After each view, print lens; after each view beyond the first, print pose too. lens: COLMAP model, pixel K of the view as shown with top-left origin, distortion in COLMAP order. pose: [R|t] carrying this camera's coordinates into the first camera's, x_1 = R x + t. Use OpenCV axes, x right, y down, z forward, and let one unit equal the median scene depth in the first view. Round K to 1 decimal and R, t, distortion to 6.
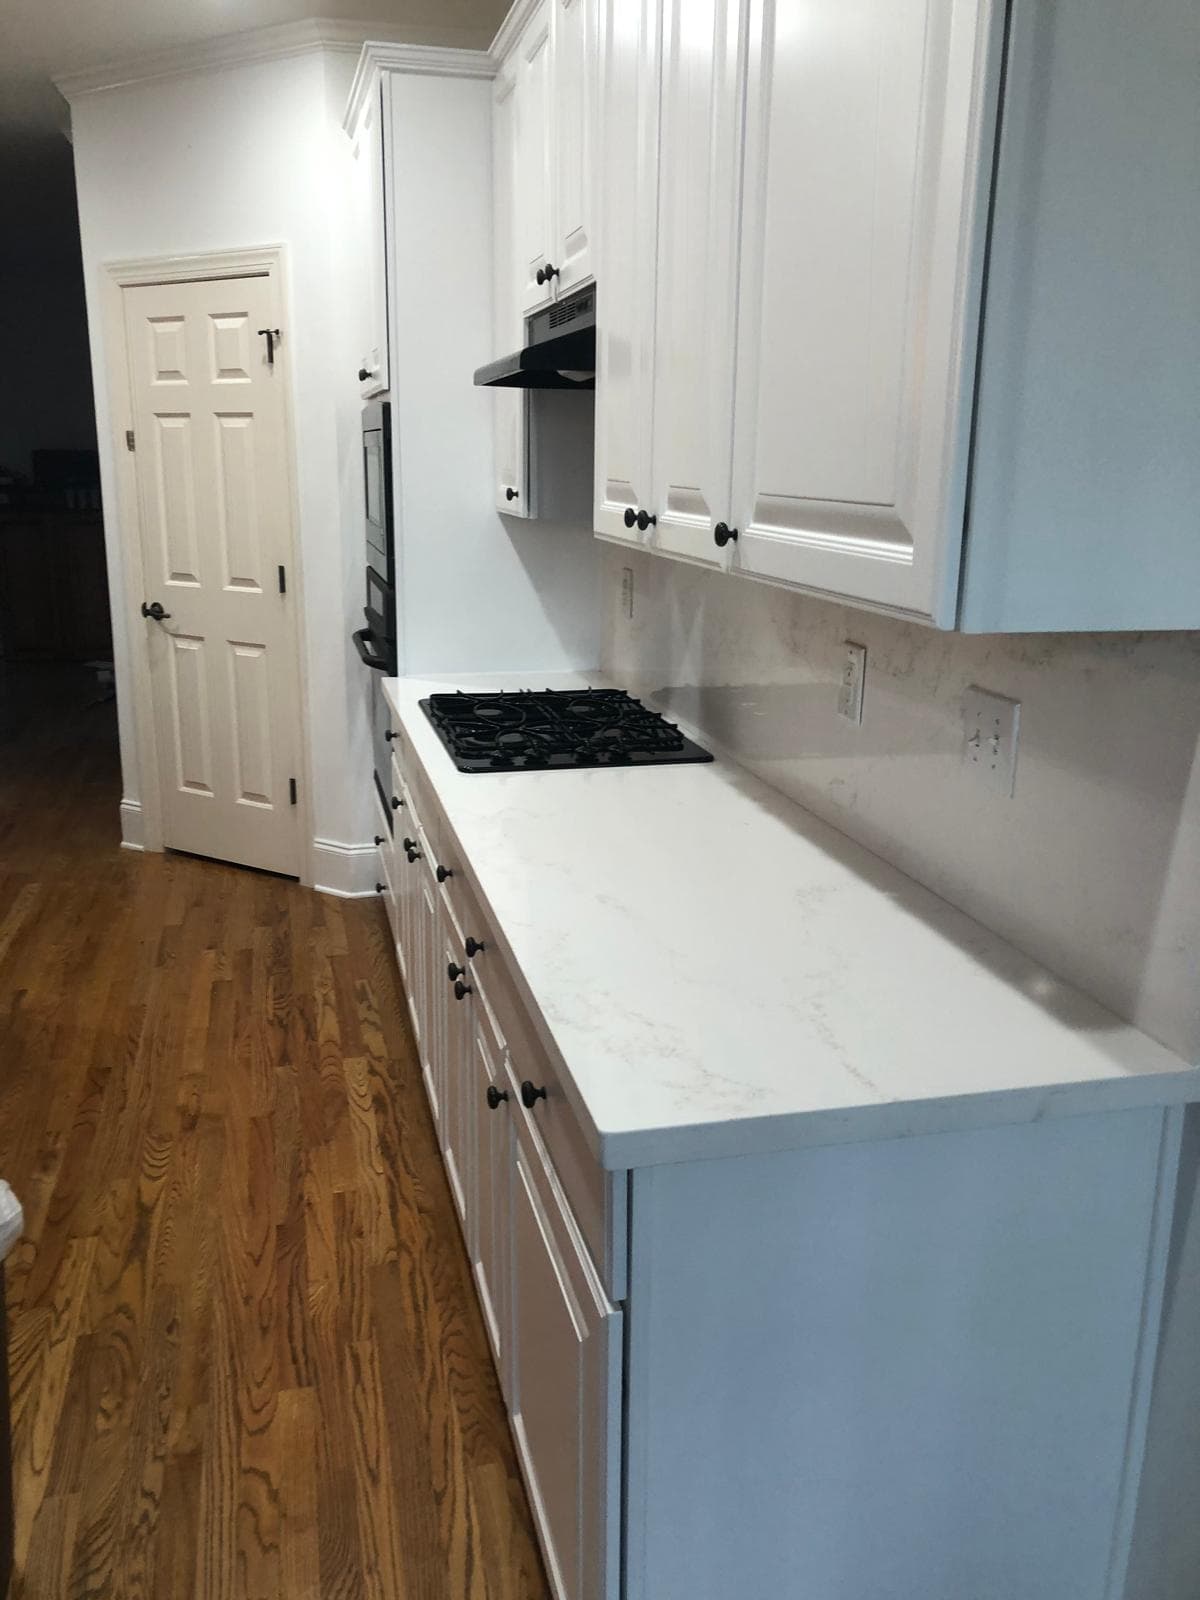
lens RADIAL K [[1293.9, 0, 600.0], [0, 1293.9, 800.0], [0, 0, 1]] dist [0.028741, -0.036084]
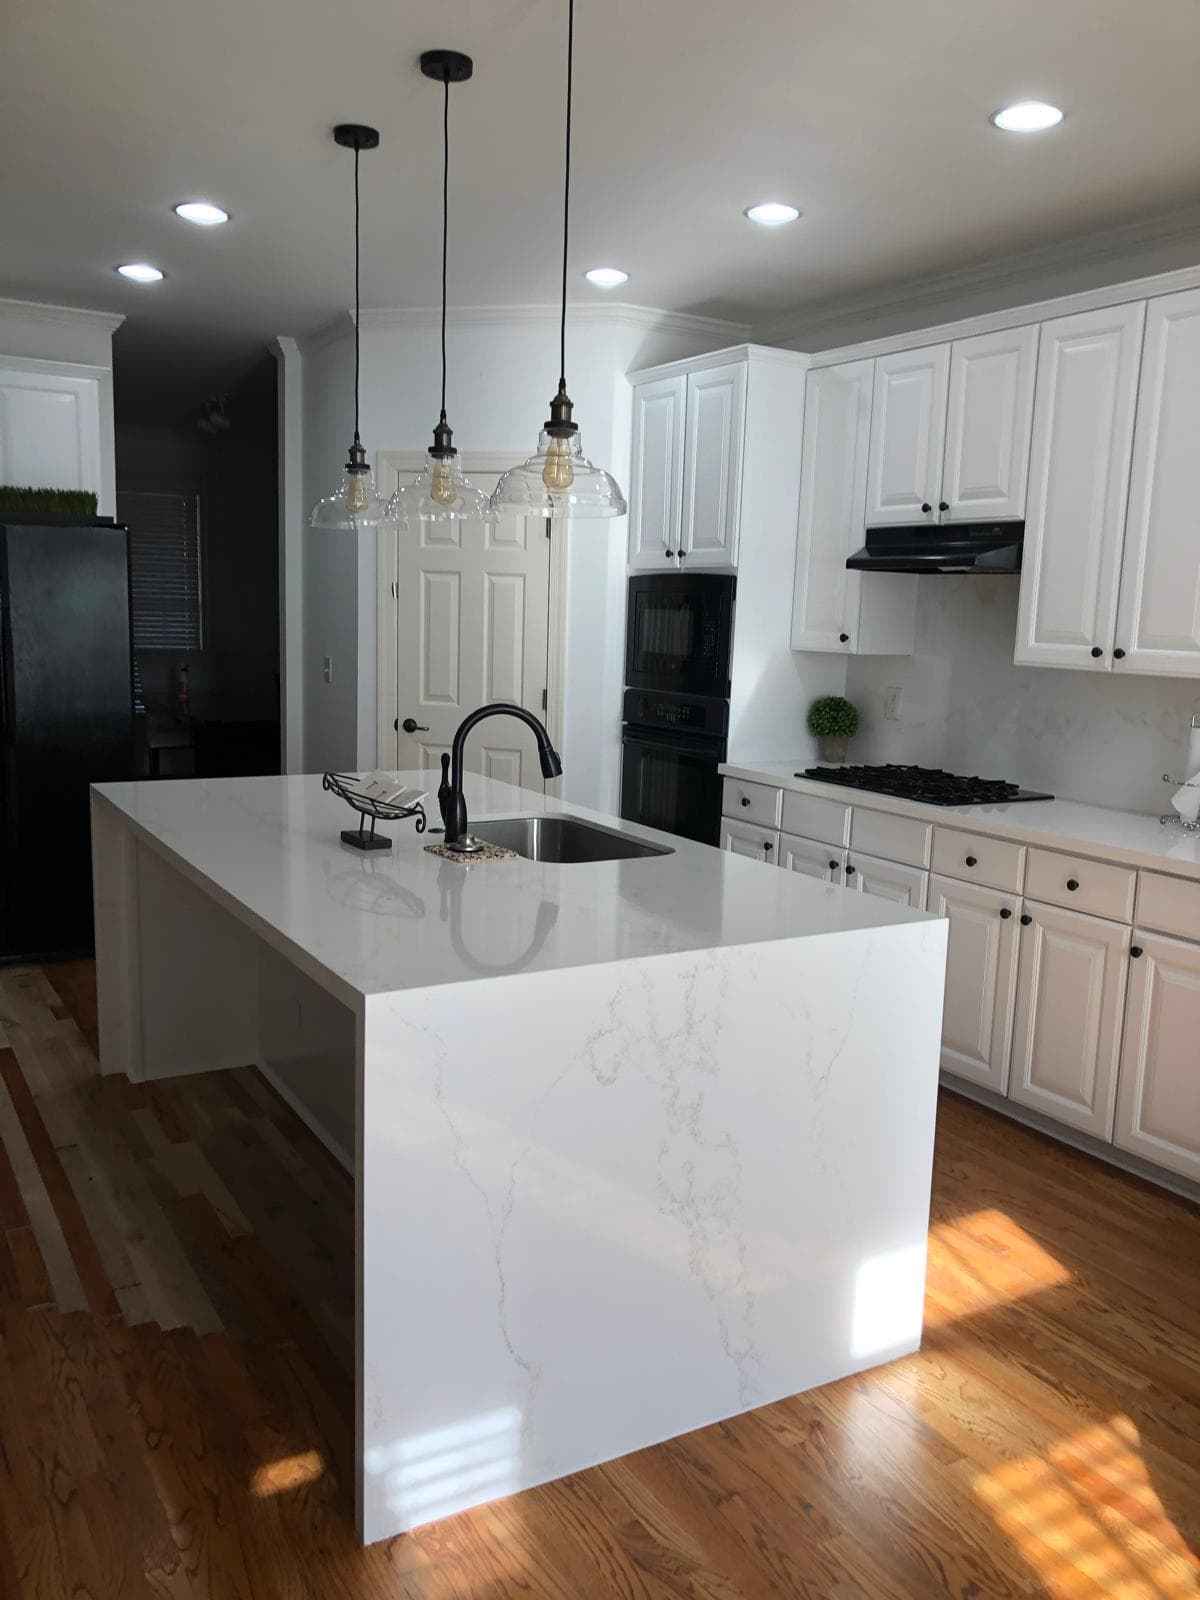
lens RADIAL K [[1293.9, 0, 600.0], [0, 1293.9, 800.0], [0, 0, 1]] dist [0.028741, -0.036084]
pose [[0.956431, -0.022835, 0.291063, -0.721788], [0.052557, 0.994117, -0.094710, 0.070567], [-0.287188, 0.105881, 0.952004, -0.296650]]
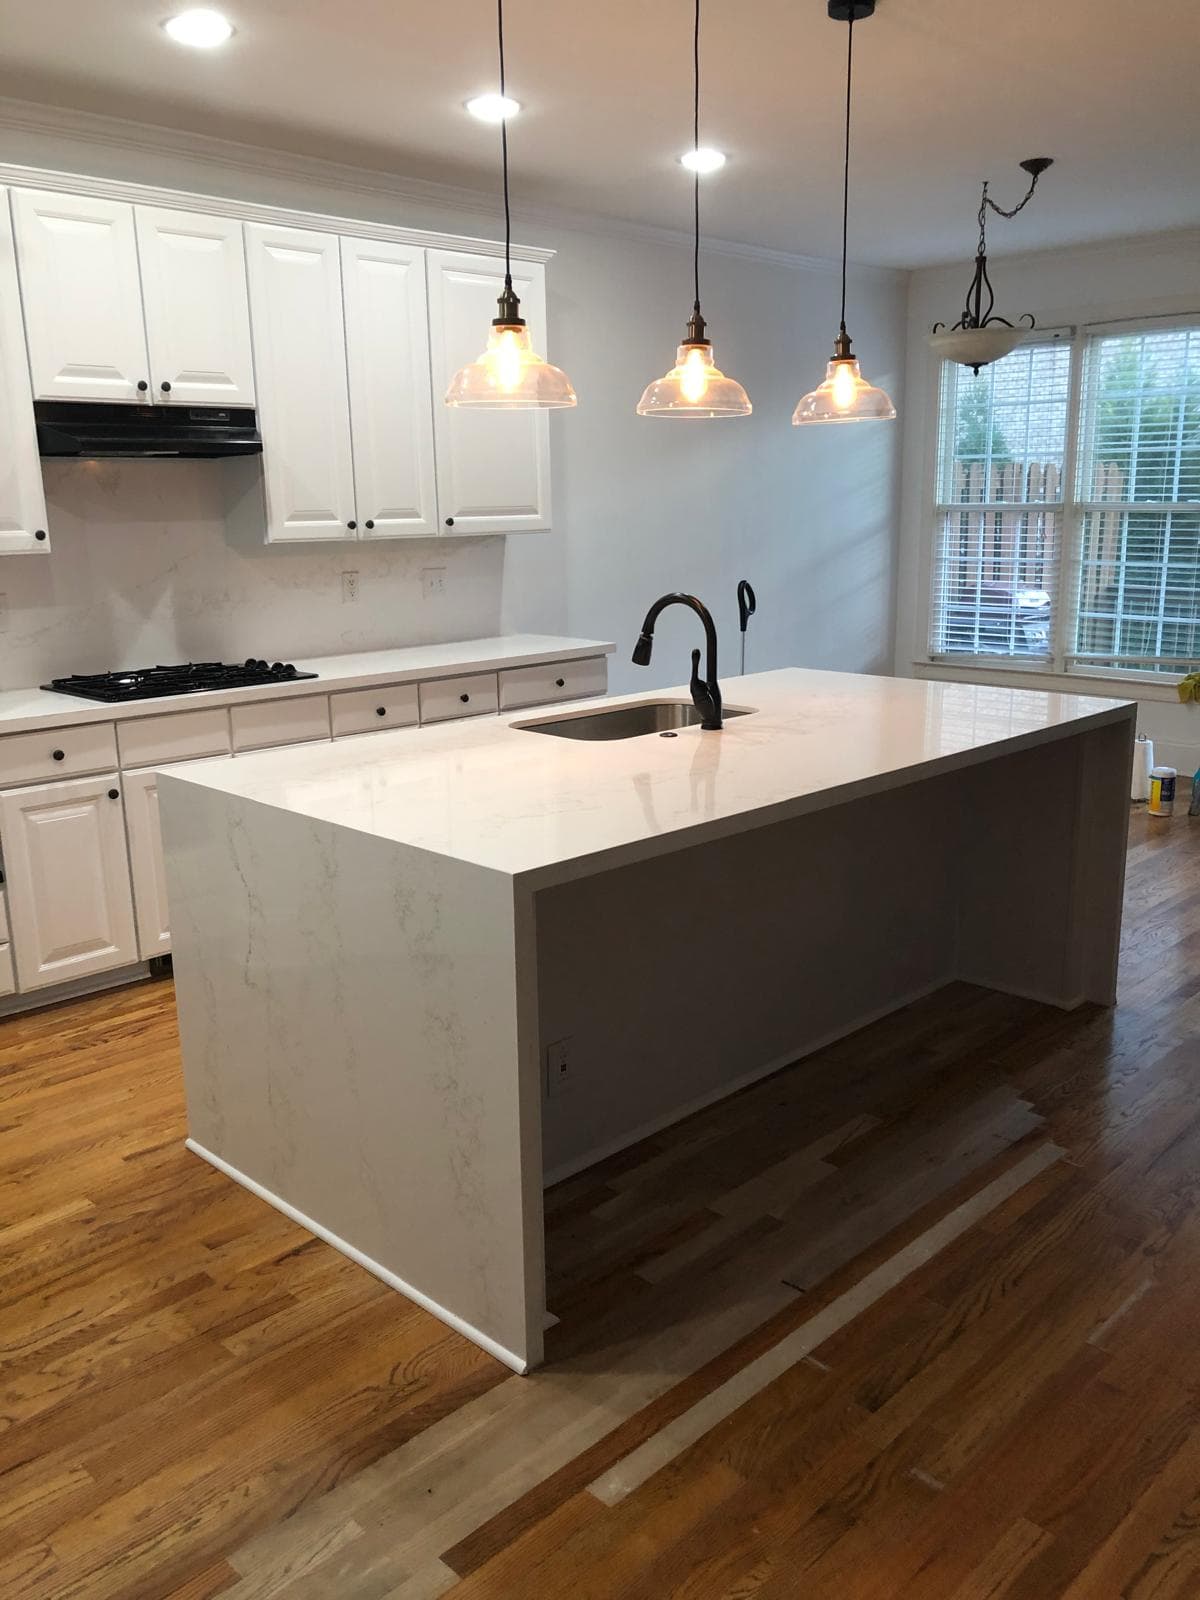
lens RADIAL K [[1293.9, 0, 600.0], [0, 1293.9, 800.0], [0, 0, 1]] dist [0.028741, -0.036084]
pose [[-0.509121, -0.206802, 0.835481, -1.314727], [0.230331, 0.902565, 0.363765, -0.307957], [-0.829303, 0.377637, -0.411882, 1.063674]]
